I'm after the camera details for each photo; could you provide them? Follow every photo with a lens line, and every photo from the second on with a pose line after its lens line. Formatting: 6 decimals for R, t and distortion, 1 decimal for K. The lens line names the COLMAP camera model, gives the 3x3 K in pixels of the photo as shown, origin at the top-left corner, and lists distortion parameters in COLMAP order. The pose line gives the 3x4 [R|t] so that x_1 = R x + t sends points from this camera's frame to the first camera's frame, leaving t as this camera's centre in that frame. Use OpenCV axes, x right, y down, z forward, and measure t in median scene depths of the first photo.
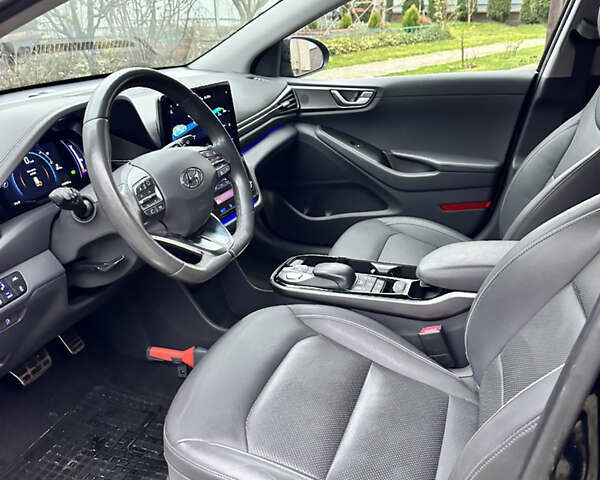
lens RADIAL K [[453.7, 0, 300.0], [0, 453.7, 240.0], [0, 0, 1]] dist [0.053687, -0.054894]
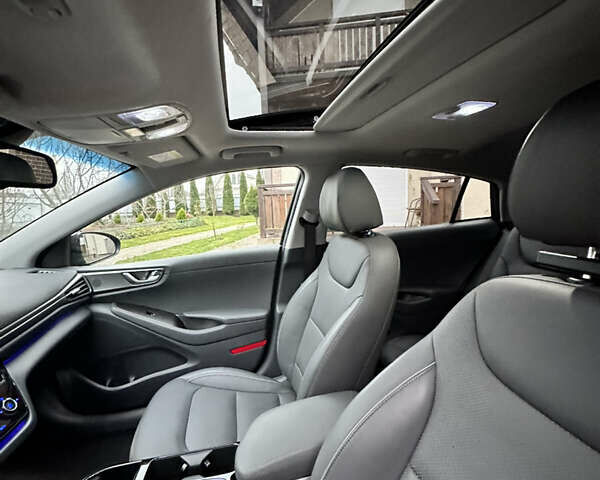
lens RADIAL K [[453.7, 0, 300.0], [0, 453.7, 240.0], [0, 0, 1]] dist [0.053687, -0.054894]
pose [[0.895724, -0.065097, 0.439820, -0.036886], [0.228050, 0.916453, -0.328797, 0.084499], [-0.381670, 0.394812, 0.835734, -0.178587]]
